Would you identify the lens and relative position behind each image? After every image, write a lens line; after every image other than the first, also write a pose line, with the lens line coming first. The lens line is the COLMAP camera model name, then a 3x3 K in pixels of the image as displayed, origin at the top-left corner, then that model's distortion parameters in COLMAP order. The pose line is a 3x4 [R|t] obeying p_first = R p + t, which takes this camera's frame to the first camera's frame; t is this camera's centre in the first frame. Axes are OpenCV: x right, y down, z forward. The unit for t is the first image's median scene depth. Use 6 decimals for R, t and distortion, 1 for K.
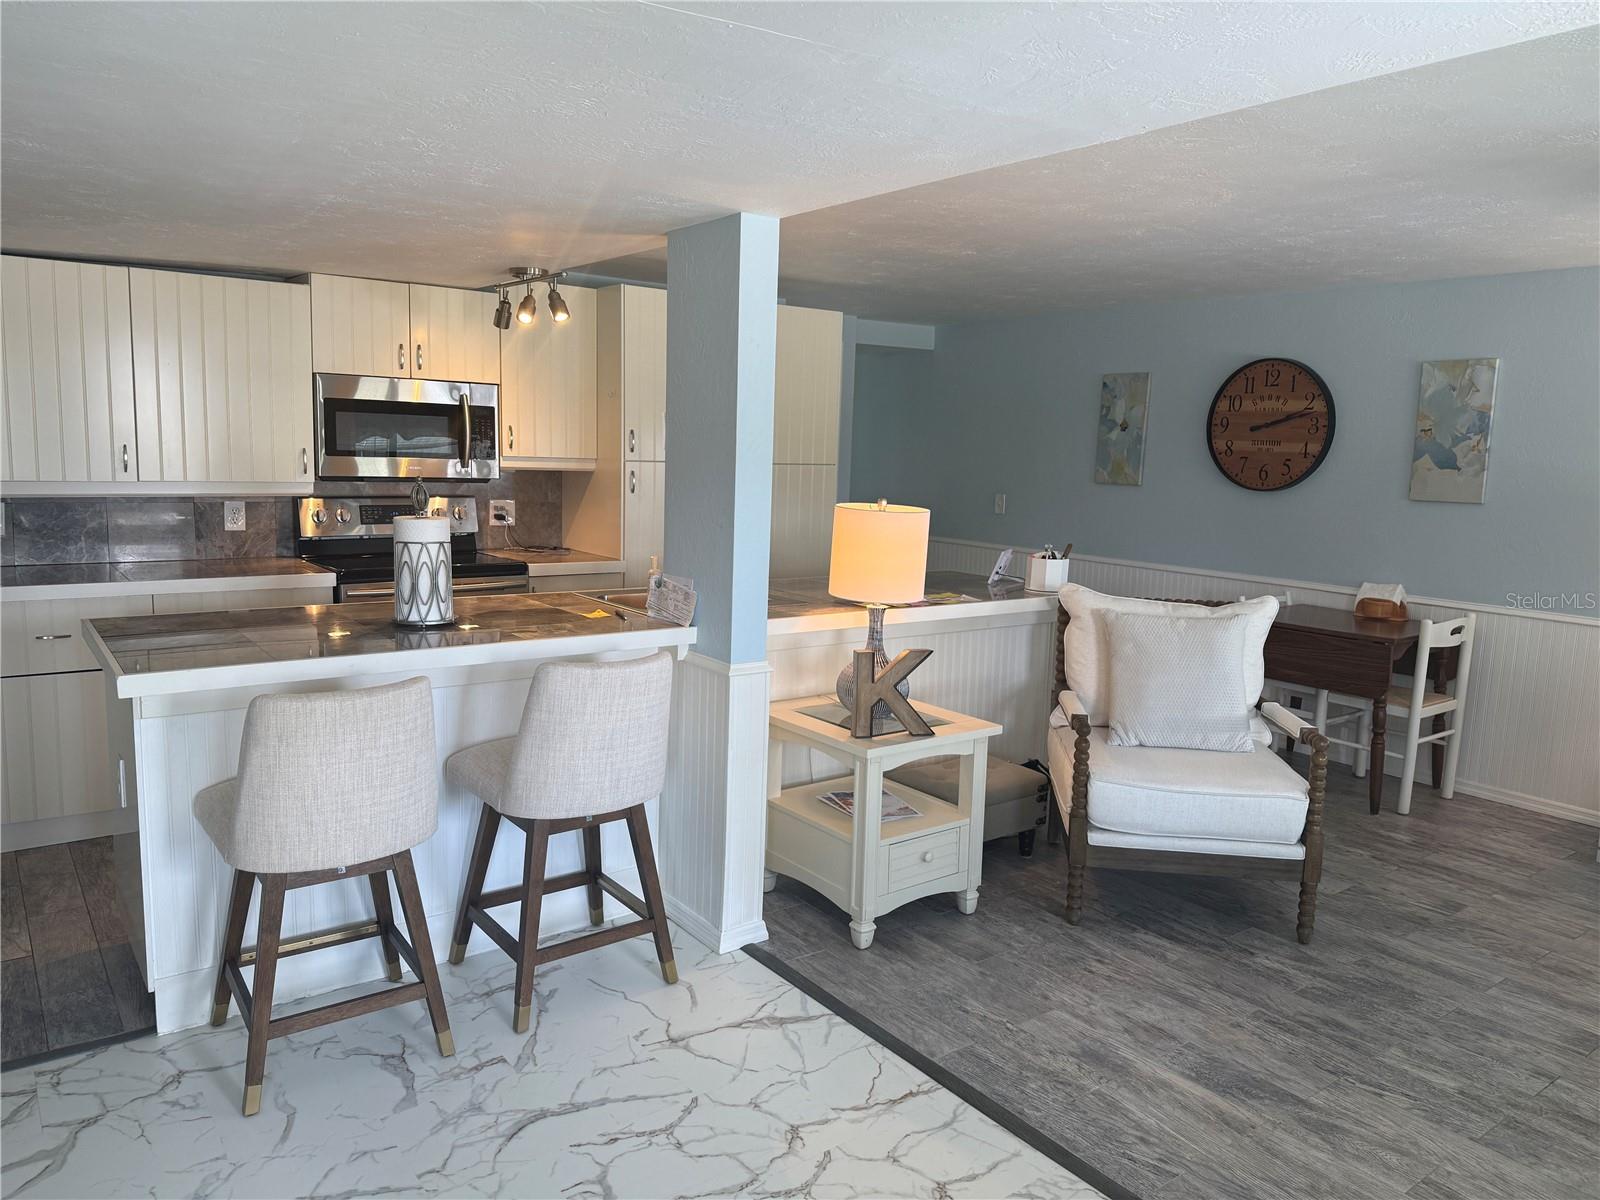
lens RADIAL K [[1125.4, 0, 800.0], [0, 1125.4, 600.0], [0, 0, 1]] dist [0.086229, -0.098246]
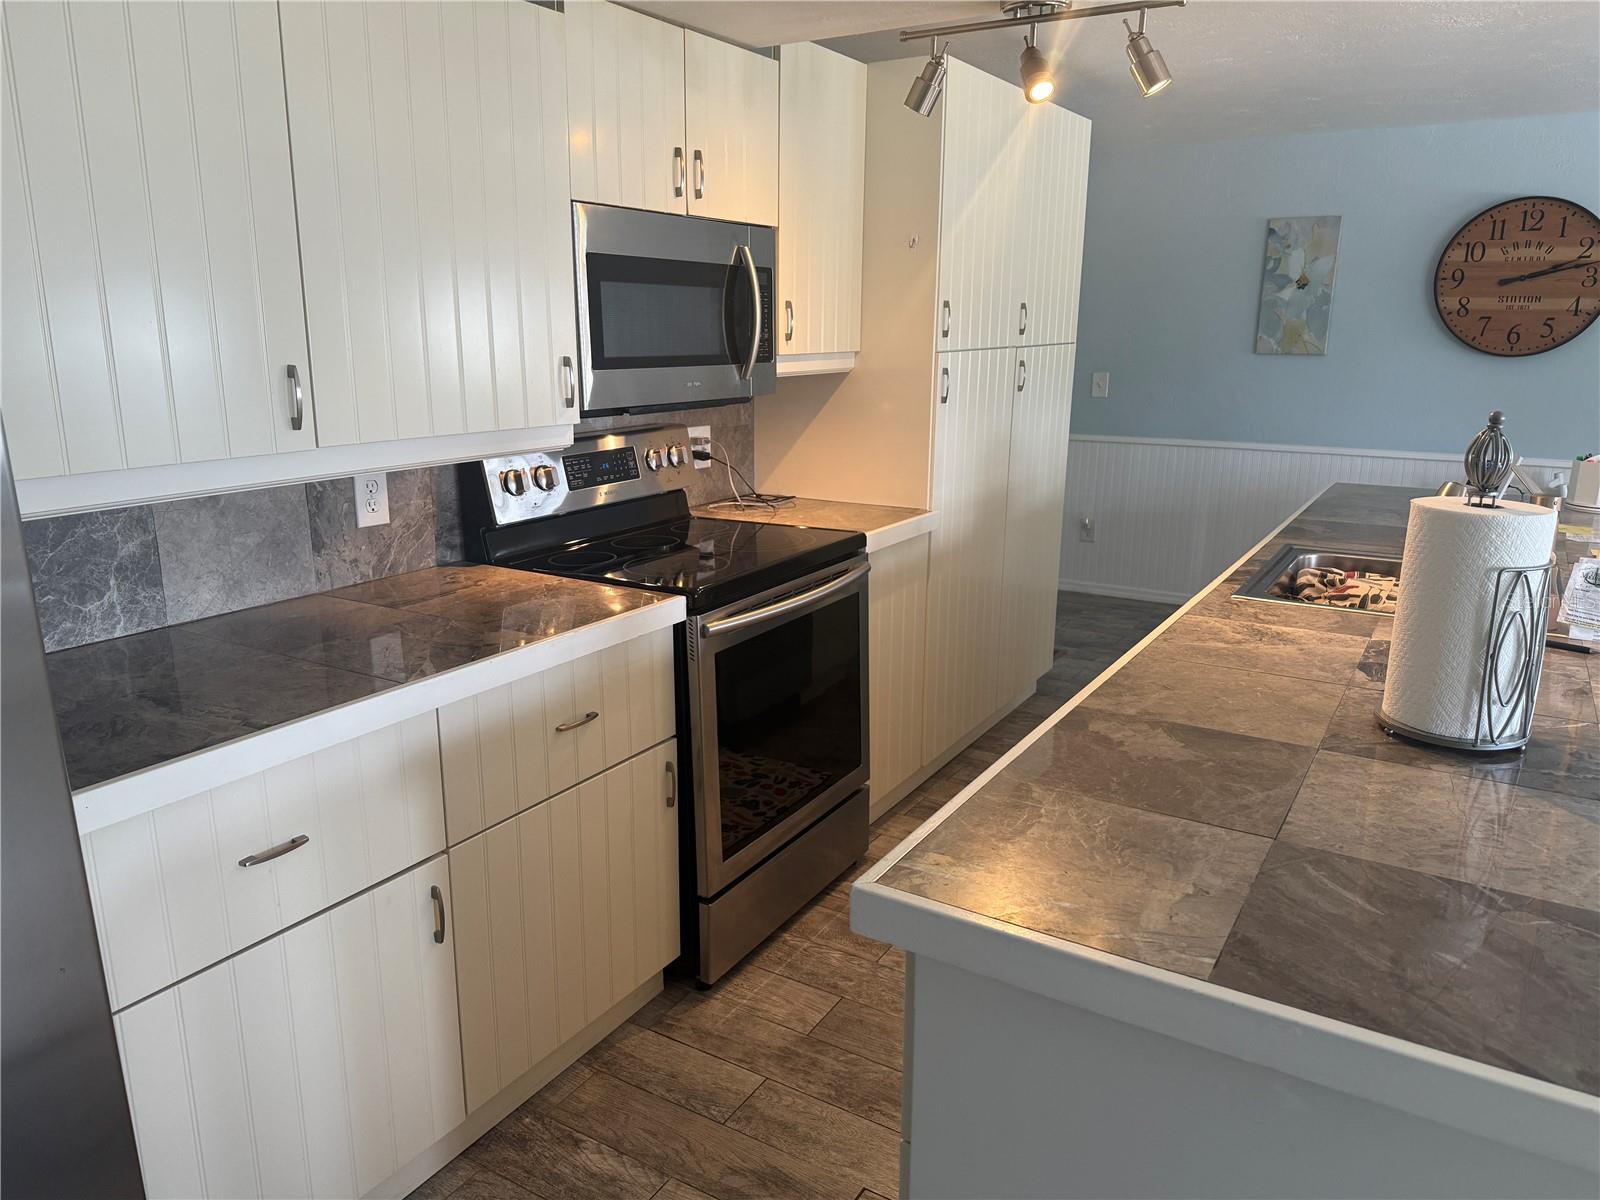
lens RADIAL K [[1125.4, 0, 800.0], [0, 1125.4, 600.0], [0, 0, 1]] dist [0.086229, -0.098246]
pose [[0.929493, -0.115351, 0.350339, -0.491540], [0.075766, 0.989296, 0.124715, -0.075484], [-0.360974, -0.089378, 0.928283, 0.454208]]
